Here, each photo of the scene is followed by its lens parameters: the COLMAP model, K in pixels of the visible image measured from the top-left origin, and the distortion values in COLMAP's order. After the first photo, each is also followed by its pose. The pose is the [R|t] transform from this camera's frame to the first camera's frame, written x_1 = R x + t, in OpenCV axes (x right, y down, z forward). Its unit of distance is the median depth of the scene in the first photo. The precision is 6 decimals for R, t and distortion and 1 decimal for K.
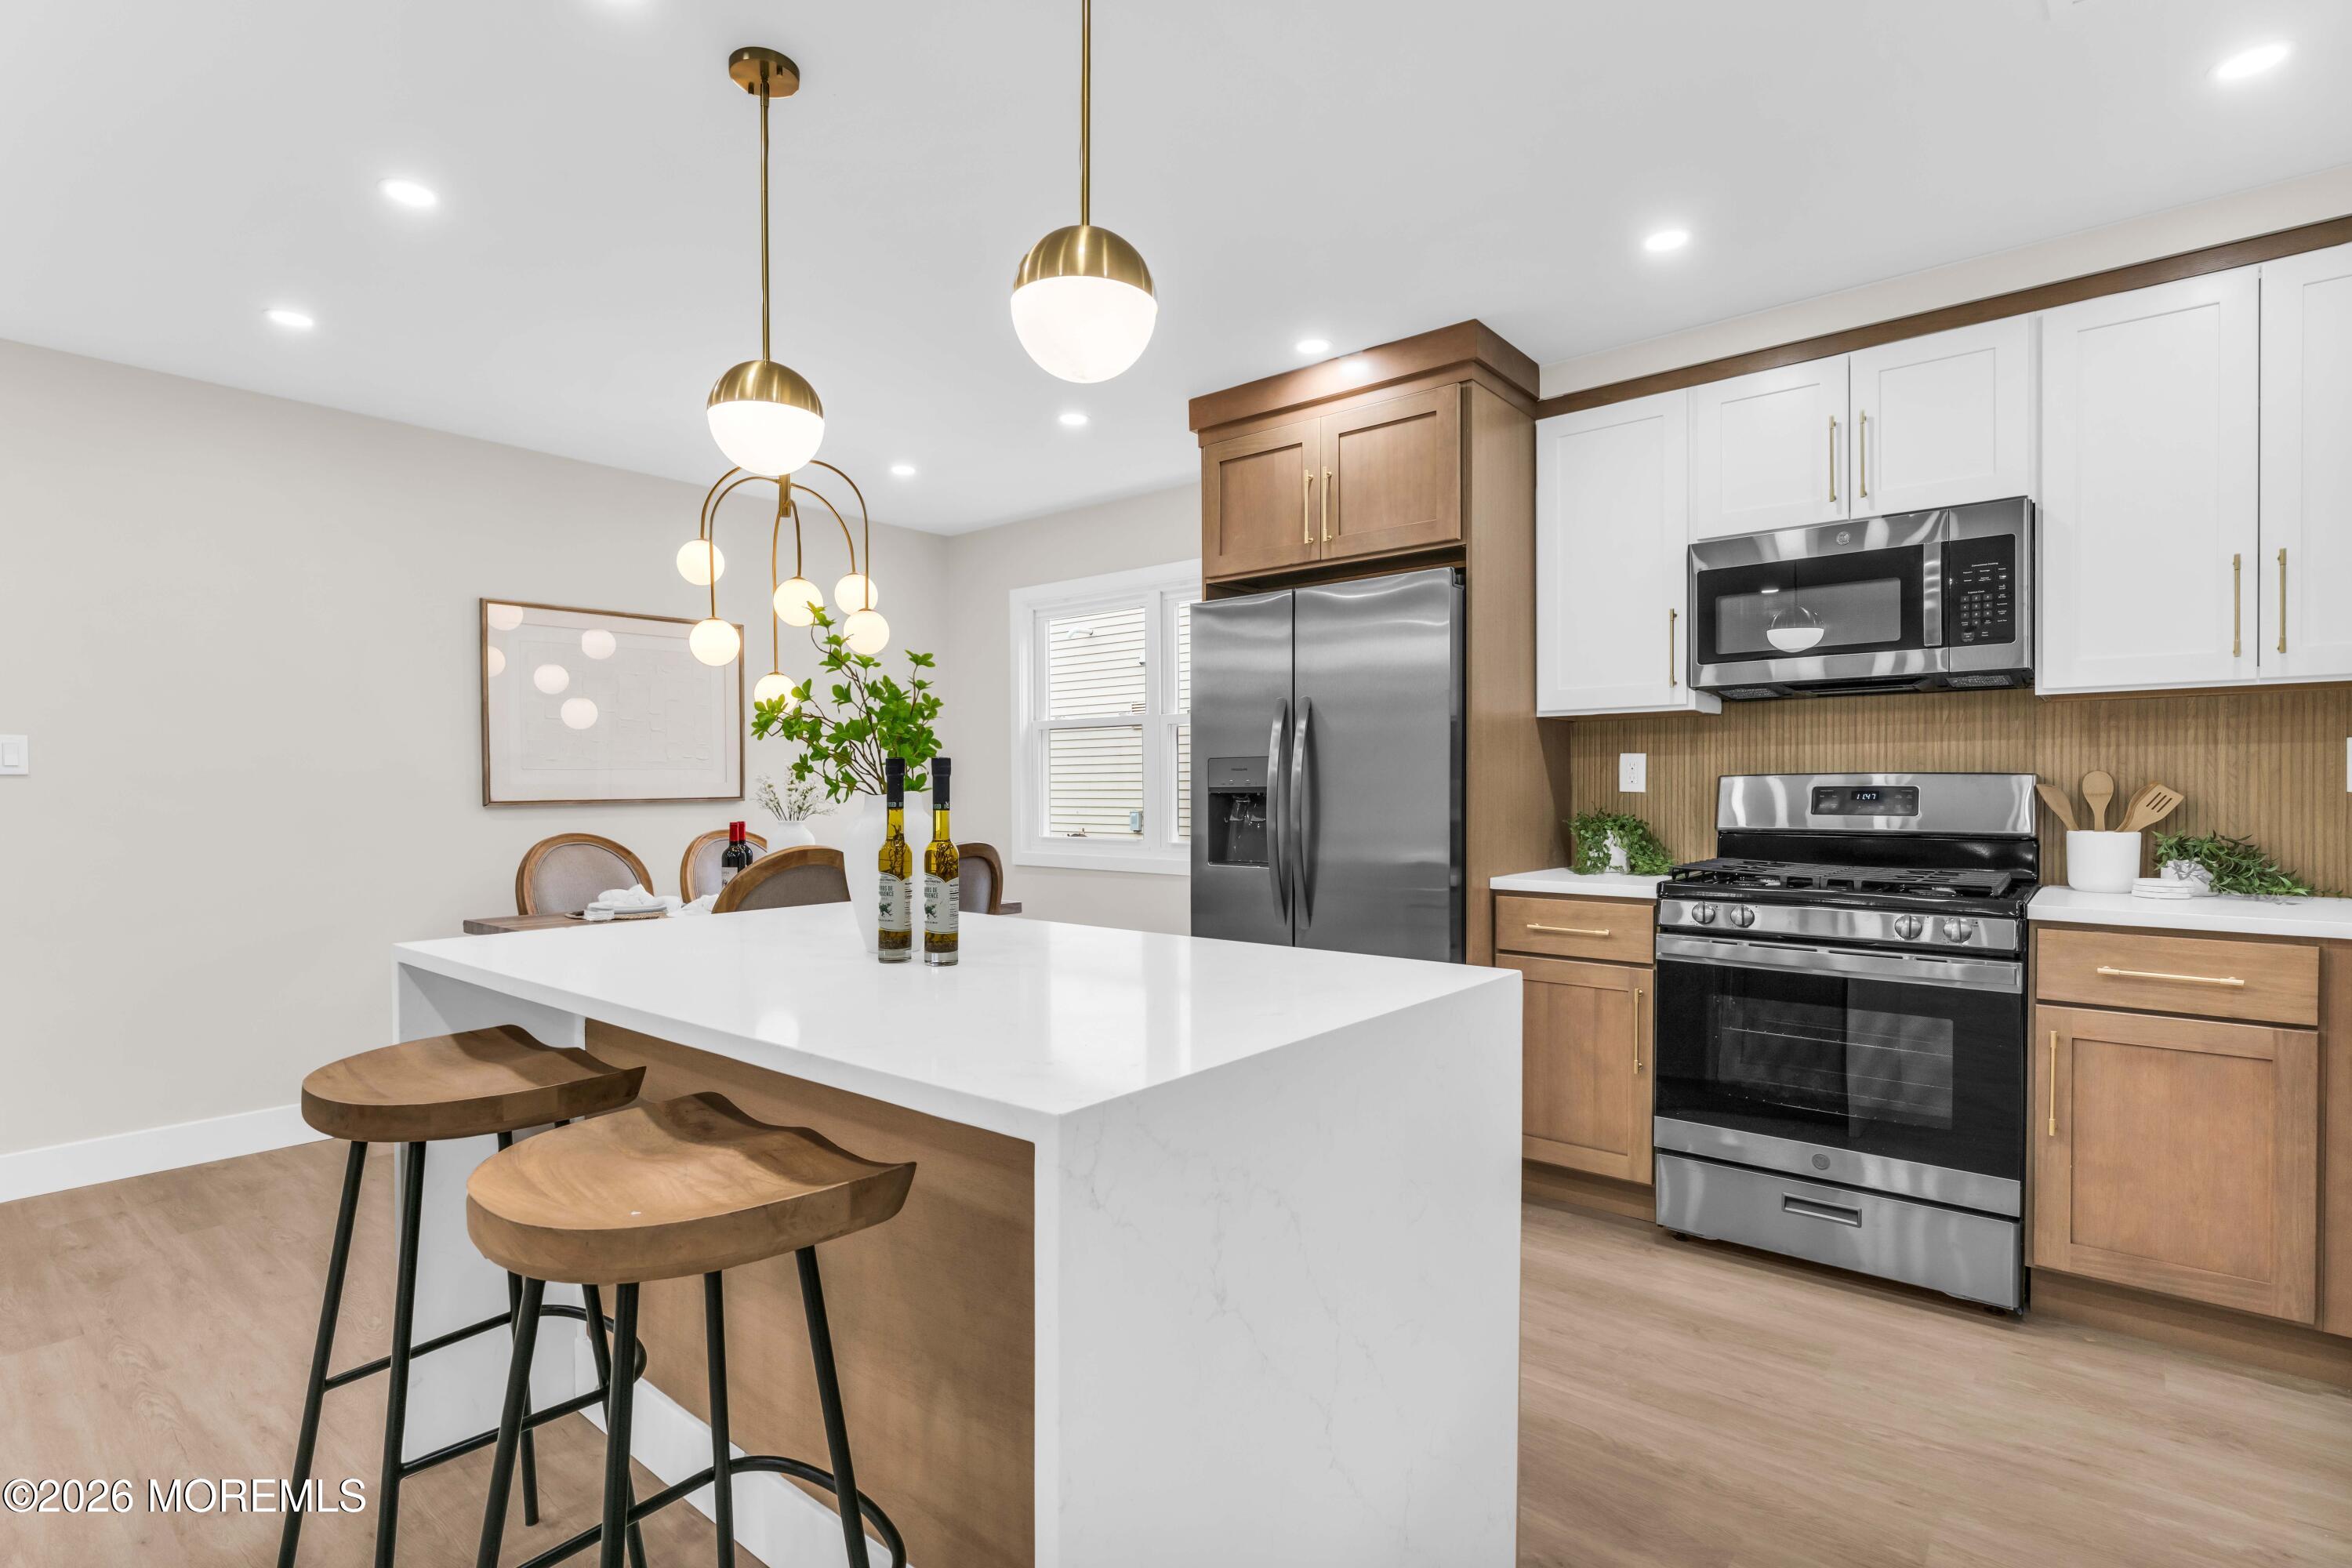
lens RADIAL K [[1130.2, 0, 1168.6], [0, 1130.2, 800.3], [0, 0, 1]] dist [-0.000233, -0.000007]
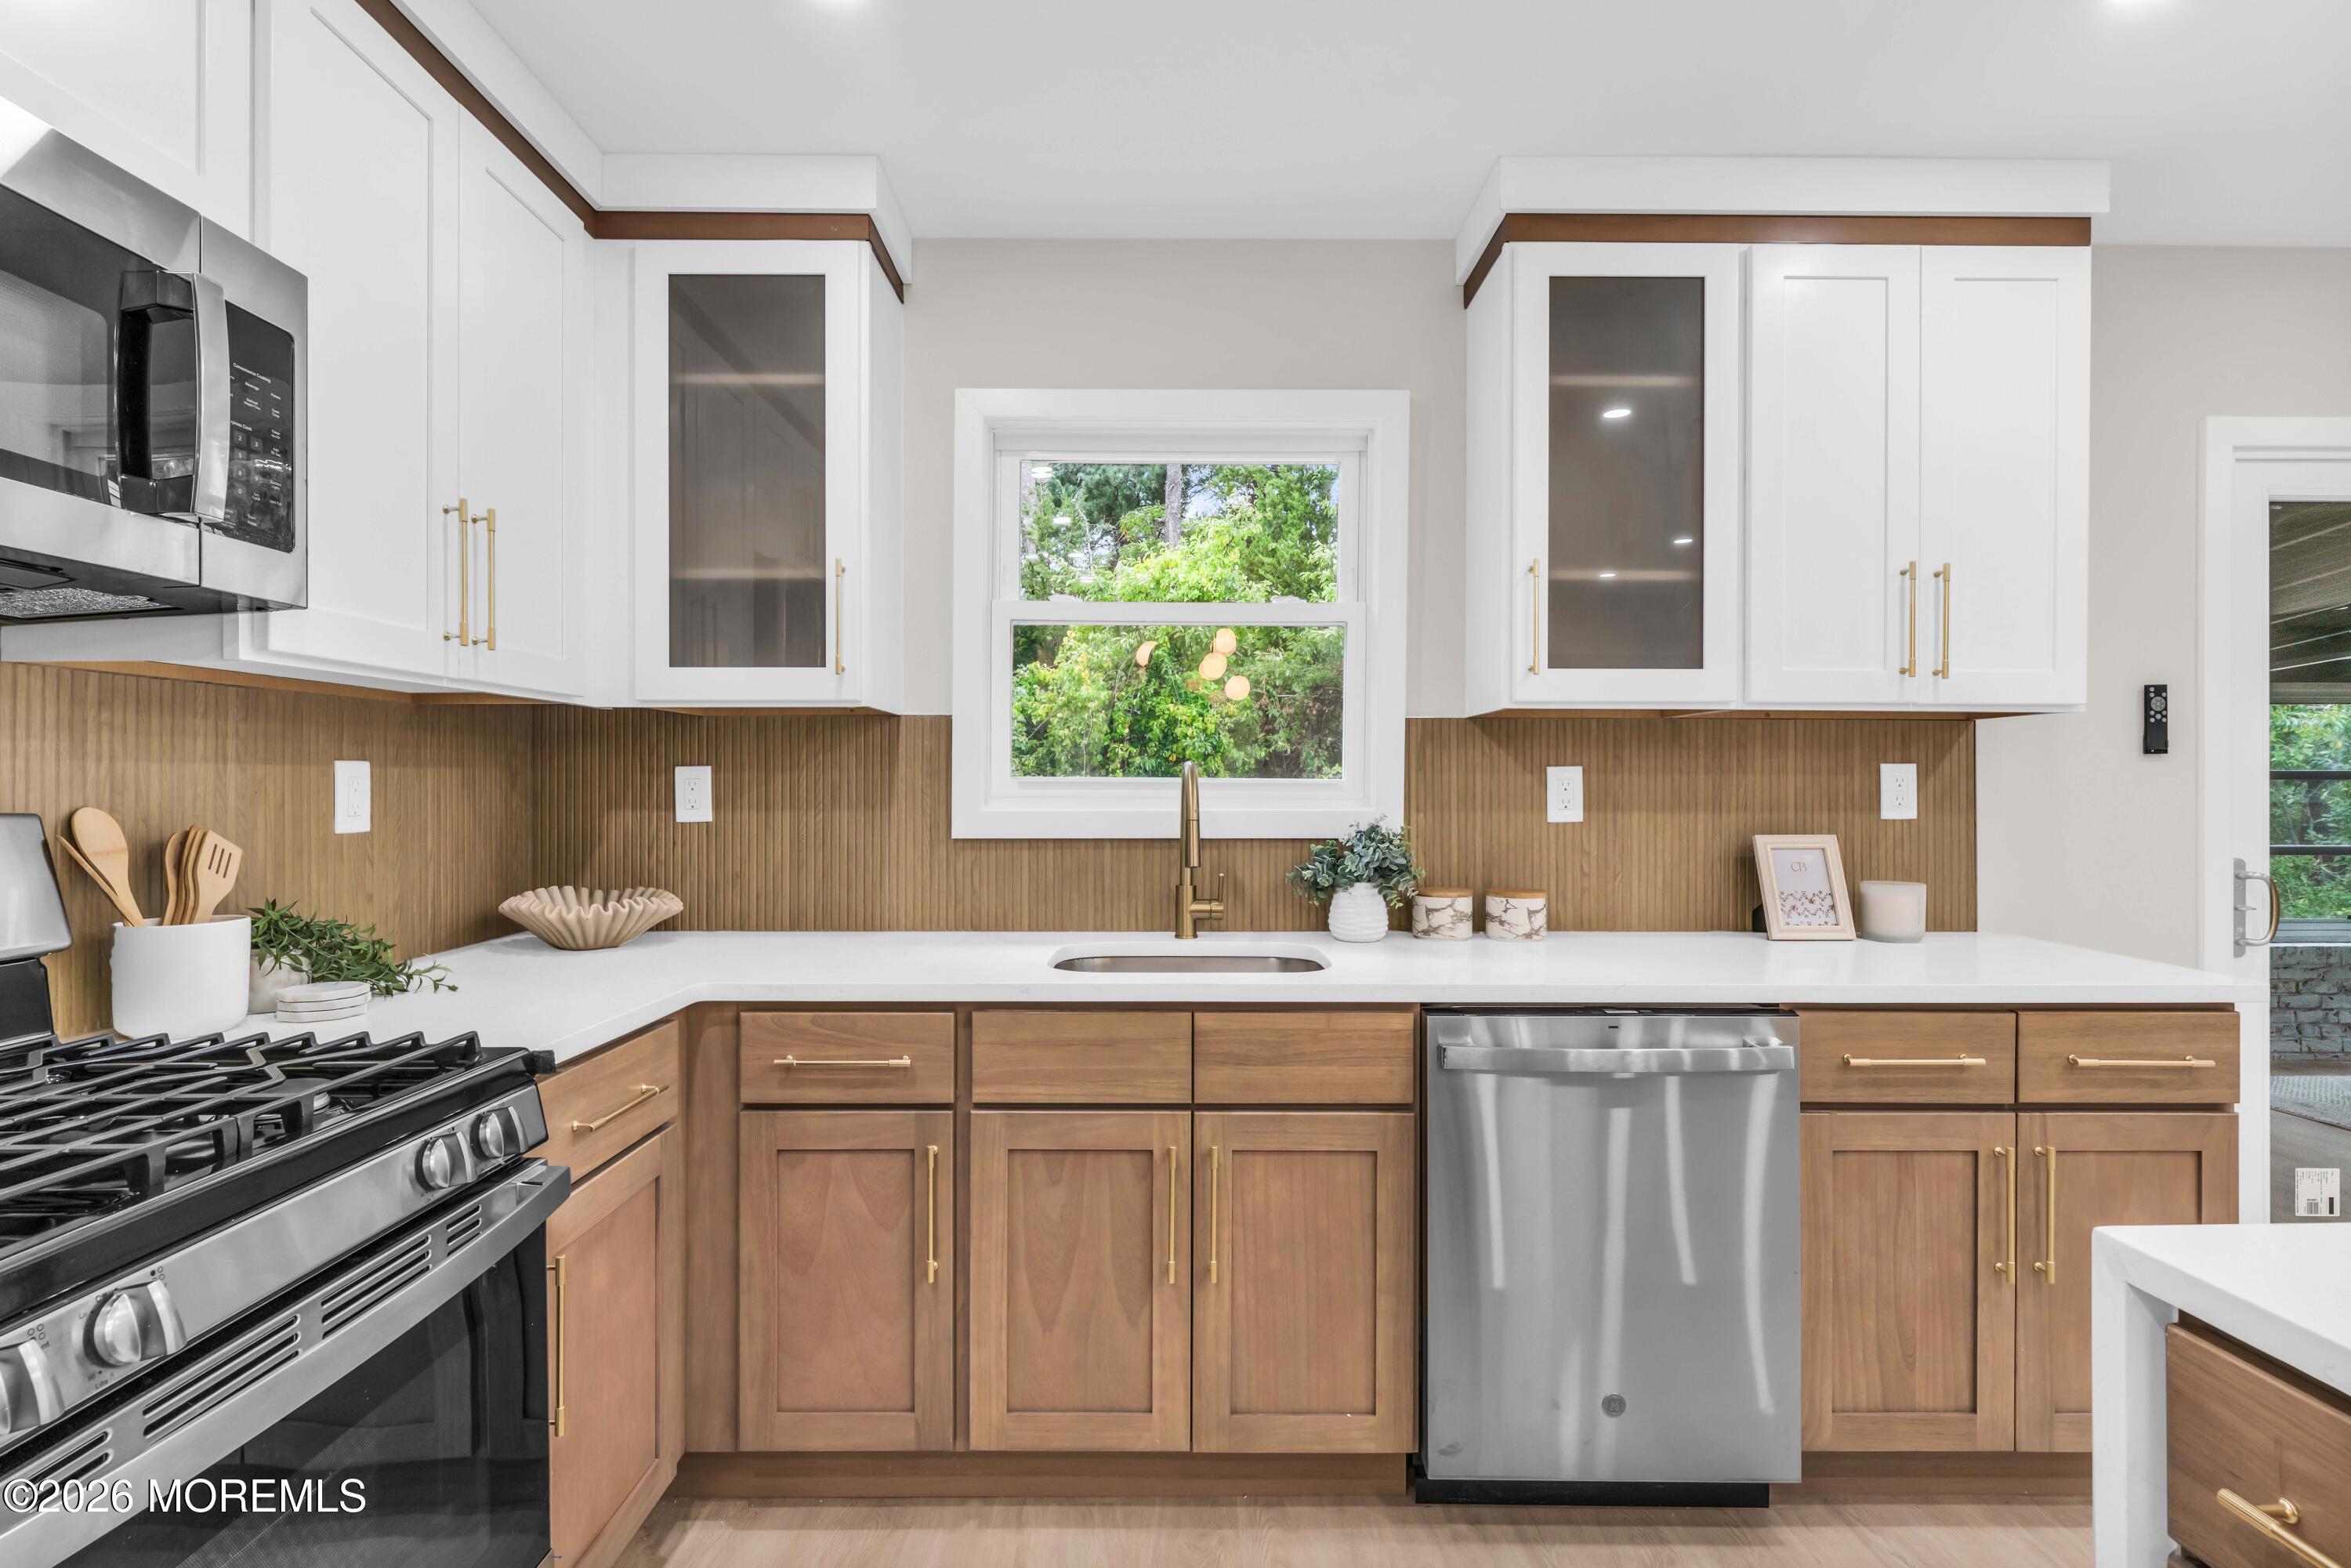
lens RADIAL K [[1119.5, 0, 1170.6], [0, 1119.5, 784.3], [0, 0, 1]] dist [-0.001346, -0.000331]
pose [[-0.649518, 0.003484, 0.760339, 0.110318], [0.009361, 0.999950, 0.003414, -0.032461], [-0.760289, 0.009335, -0.649518, 0.928439]]
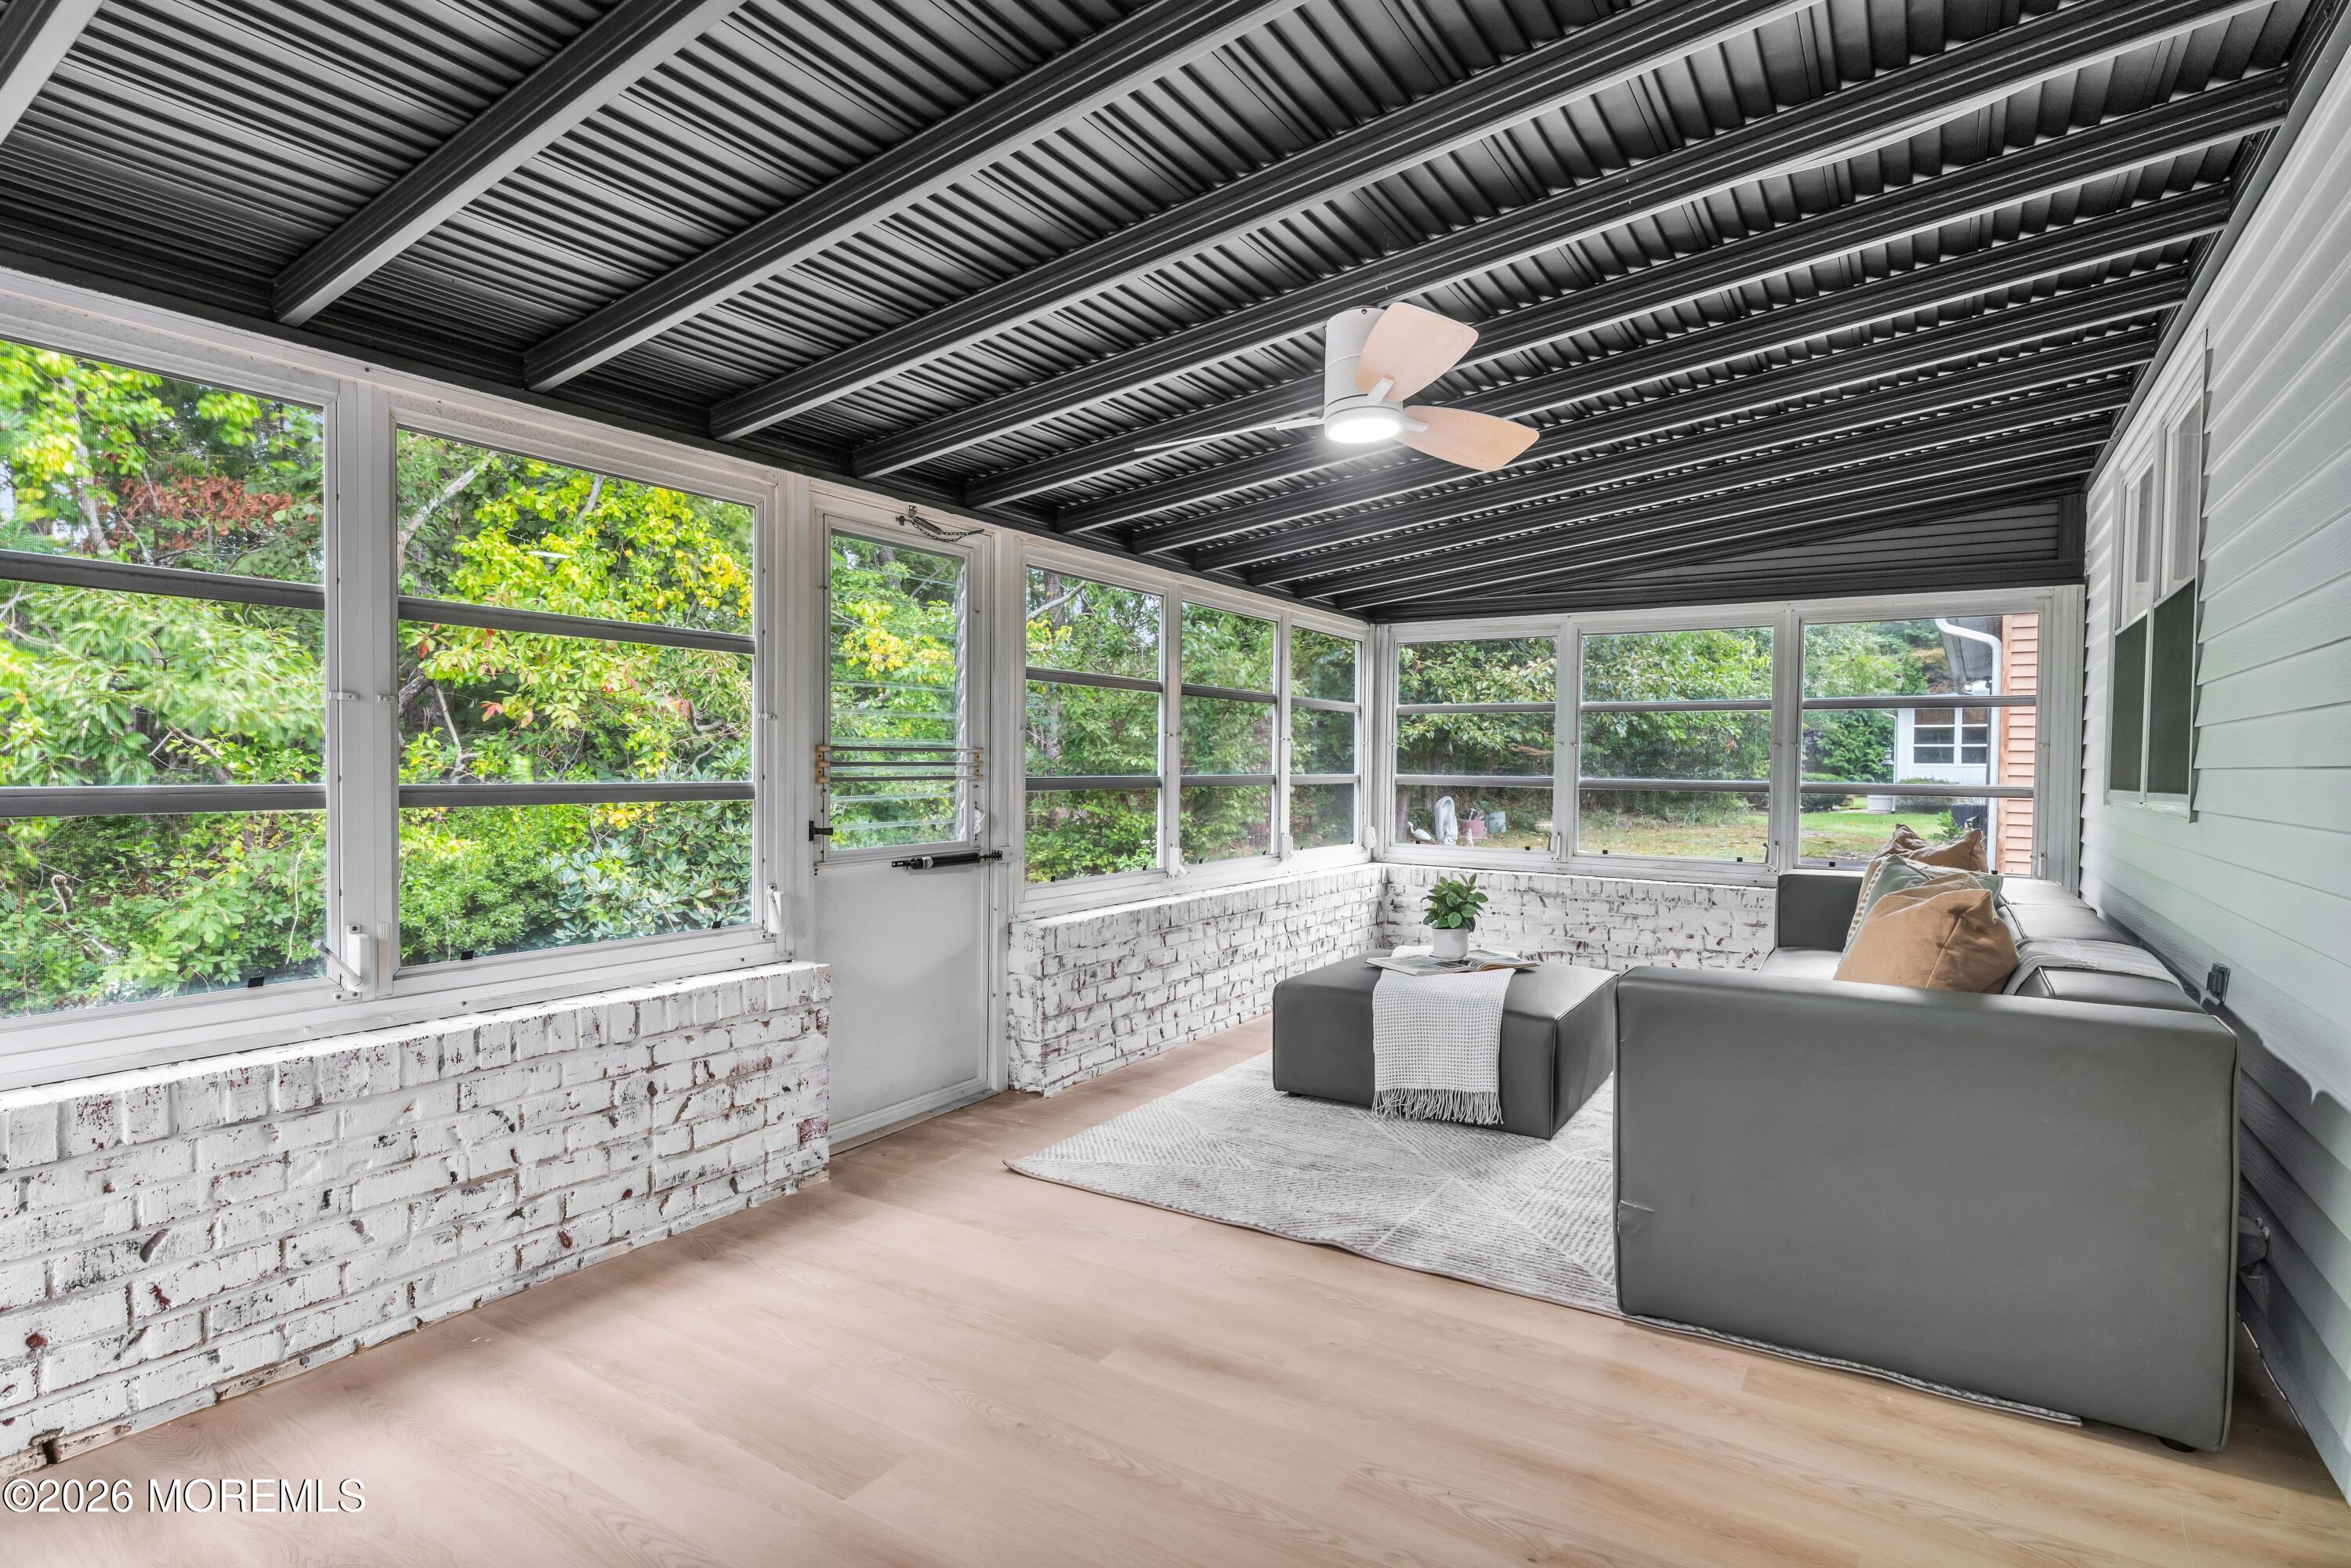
lens RADIAL K [[1145.0, 0, 1171.1], [0, 1145.0, 785.1], [0, 0, 1]] dist [-0.003829, -0.000745]
pose [[-0.993214, -0.000662, -0.116297, 0.415538], [-0.003646, 0.999669, 0.025448, 0.073735], [0.116242, 0.025700, -0.992888, -0.383400]]
